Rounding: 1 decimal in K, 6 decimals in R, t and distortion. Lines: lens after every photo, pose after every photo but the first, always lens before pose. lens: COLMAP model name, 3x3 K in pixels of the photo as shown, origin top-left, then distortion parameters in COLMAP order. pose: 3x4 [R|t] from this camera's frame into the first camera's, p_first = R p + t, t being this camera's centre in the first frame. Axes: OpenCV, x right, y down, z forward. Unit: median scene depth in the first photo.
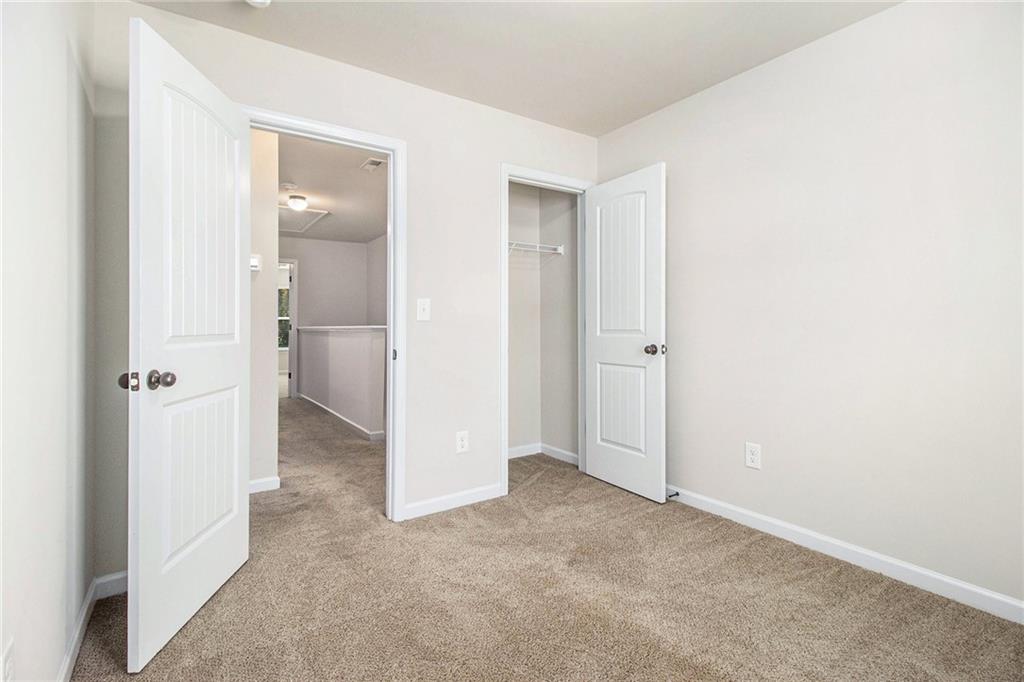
lens RADIAL K [[484.0, 0, 518.5], [0, 484.0, 329.6], [0, 0, 1]] dist [0.002769, 0.000269]
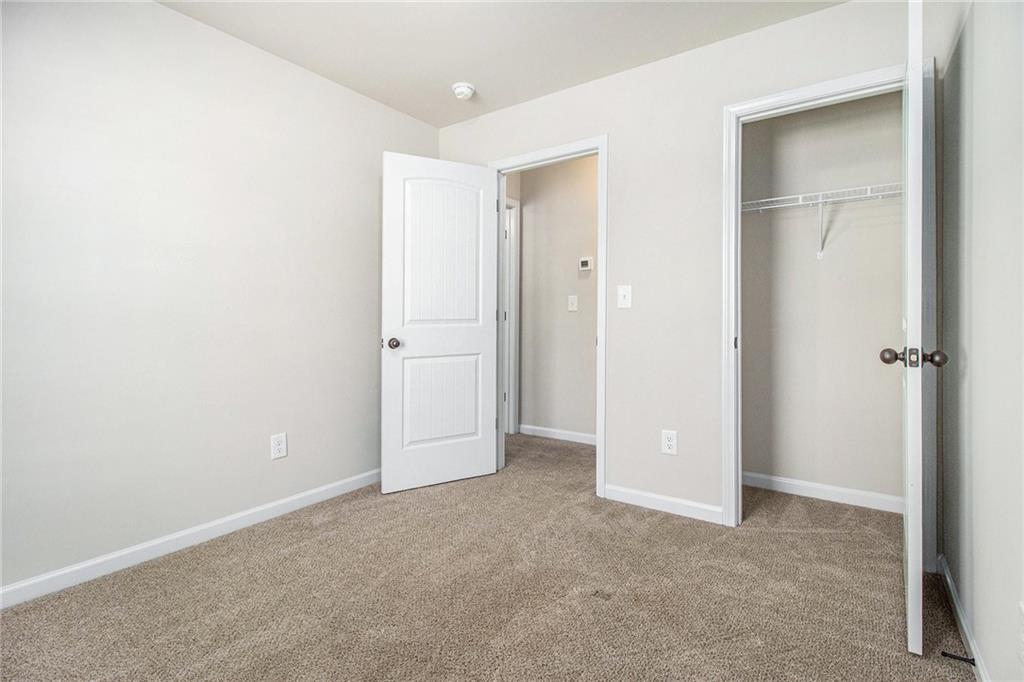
lens RADIAL K [[489.3, 0, 516.6], [0, 489.3, 317.2], [0, 0, 1]] dist [-0.015935, -0.000446]
pose [[0.338529, 0.006055, -0.940936, 0.754527], [0.000561, 0.999978, 0.006636, -0.006906], [0.940956, -0.002775, 0.338518, 0.505912]]
